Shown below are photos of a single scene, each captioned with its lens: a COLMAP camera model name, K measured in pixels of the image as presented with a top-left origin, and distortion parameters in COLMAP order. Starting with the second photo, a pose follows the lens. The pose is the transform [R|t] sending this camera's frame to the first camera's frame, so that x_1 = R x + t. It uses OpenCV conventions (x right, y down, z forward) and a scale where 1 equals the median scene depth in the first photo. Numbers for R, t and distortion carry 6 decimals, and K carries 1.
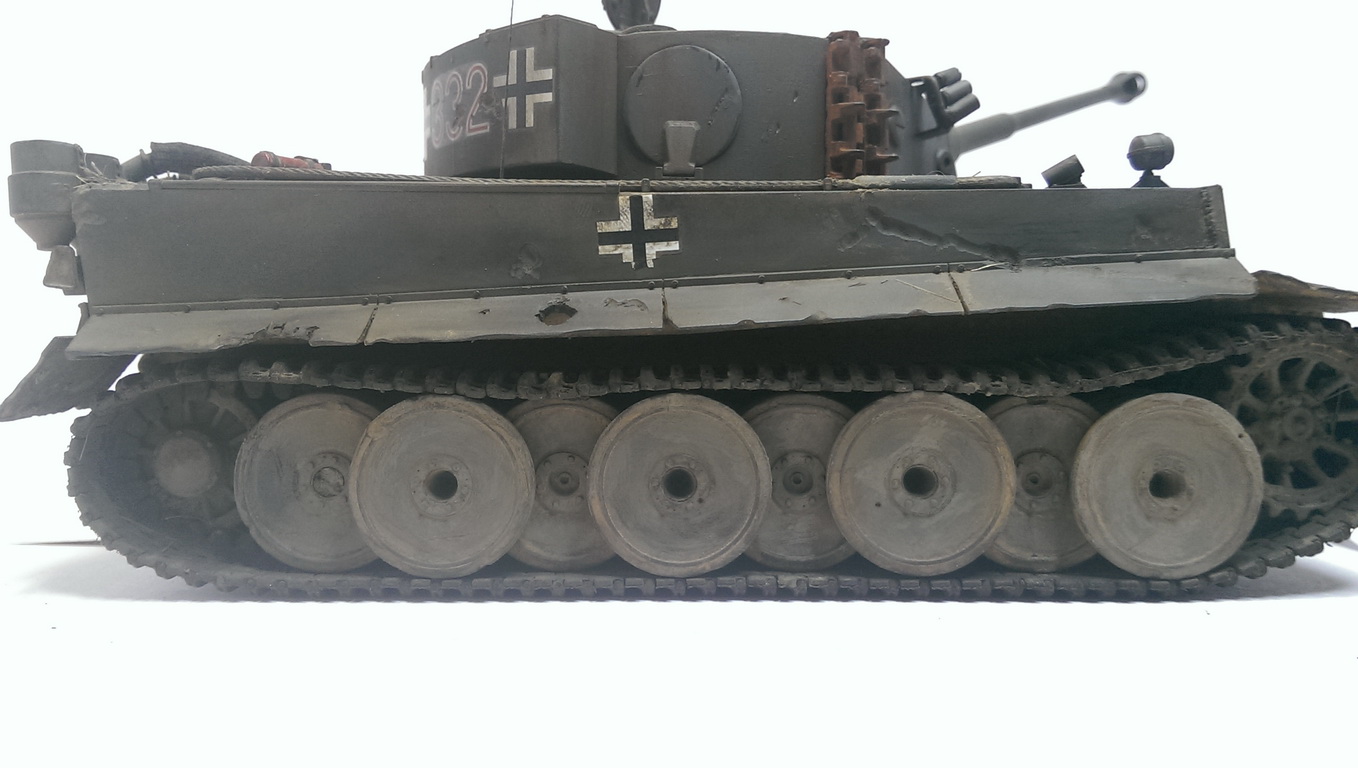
lens RADIAL K [[1061.5, 0, 672.3], [0, 1061.5, 379.6], [0, 0, 1]] dist [0.100517, -0.201370]
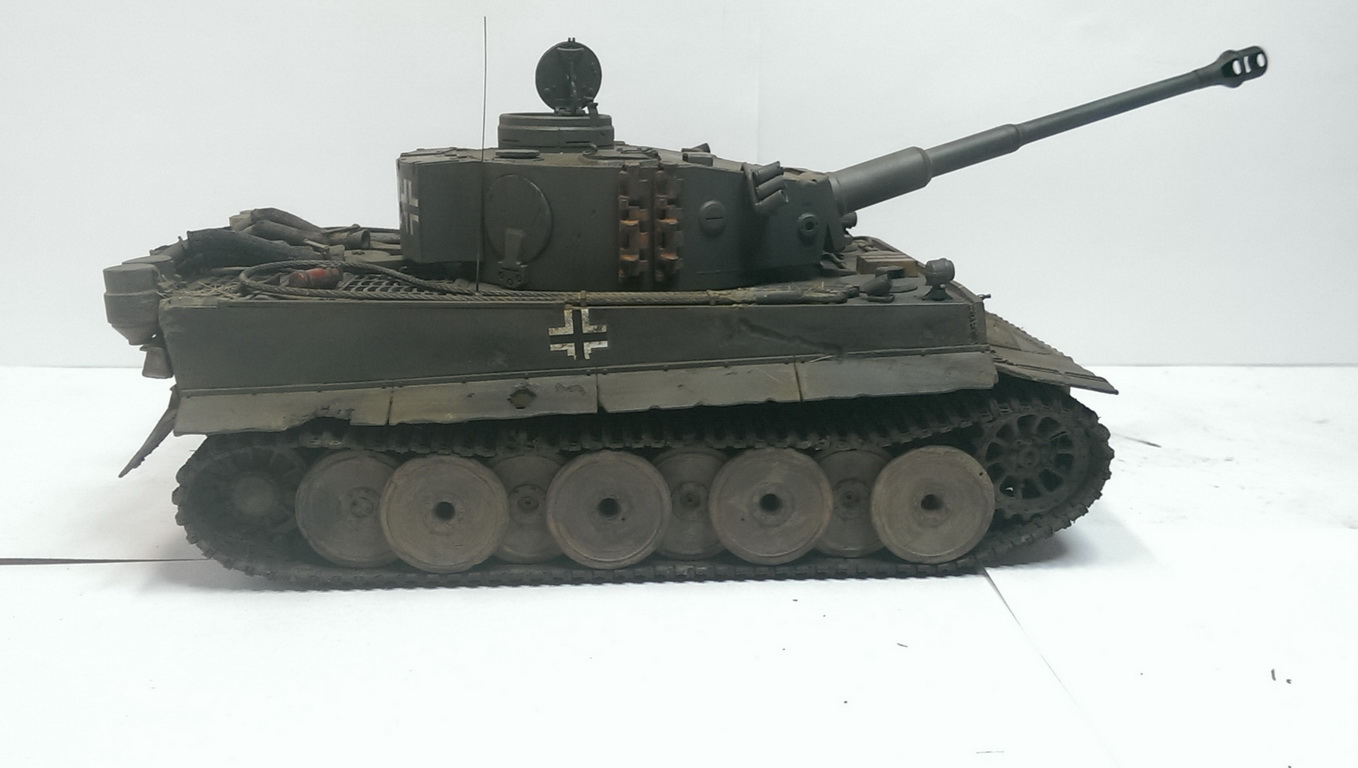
lens RADIAL K [[1270.2, 0, 694.8], [0, 1270.2, 387.5], [0, 0, 1]] dist [0.108760, -0.004971]
pose [[0.996929, -0.008282, 0.077869, -0.010294], [-0.008713, 0.976487, 0.215400, -0.441987], [-0.077822, -0.215417, 0.973416, -0.679225]]
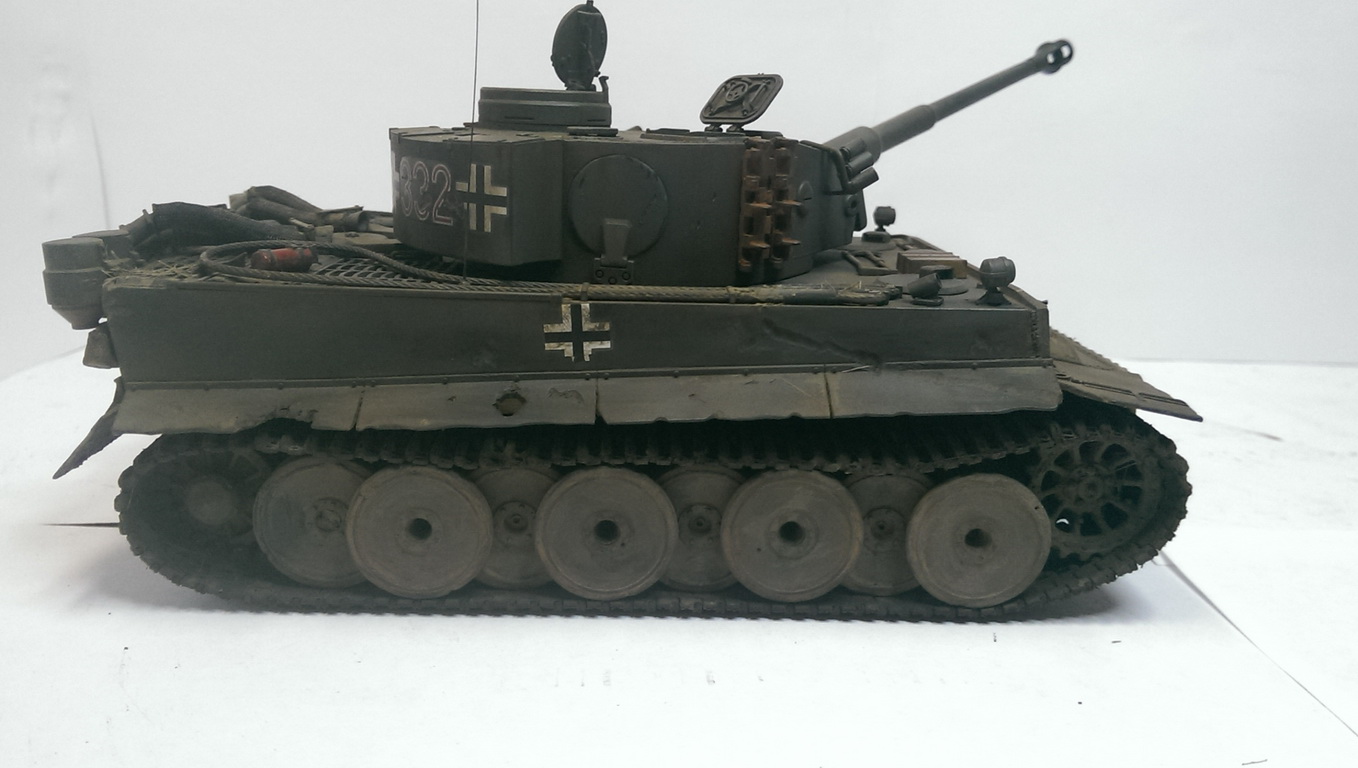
lens RADIAL K [[1105.3, 0, 679.0], [0, 1105.3, 384.0], [0, 0, 1]] dist [0.113862, -0.202251]
pose [[0.998807, 0.023913, 0.042587, 0.032835], [-0.032935, 0.973632, 0.225735, -0.379837], [-0.036066, -0.226869, 0.973257, -0.266671]]
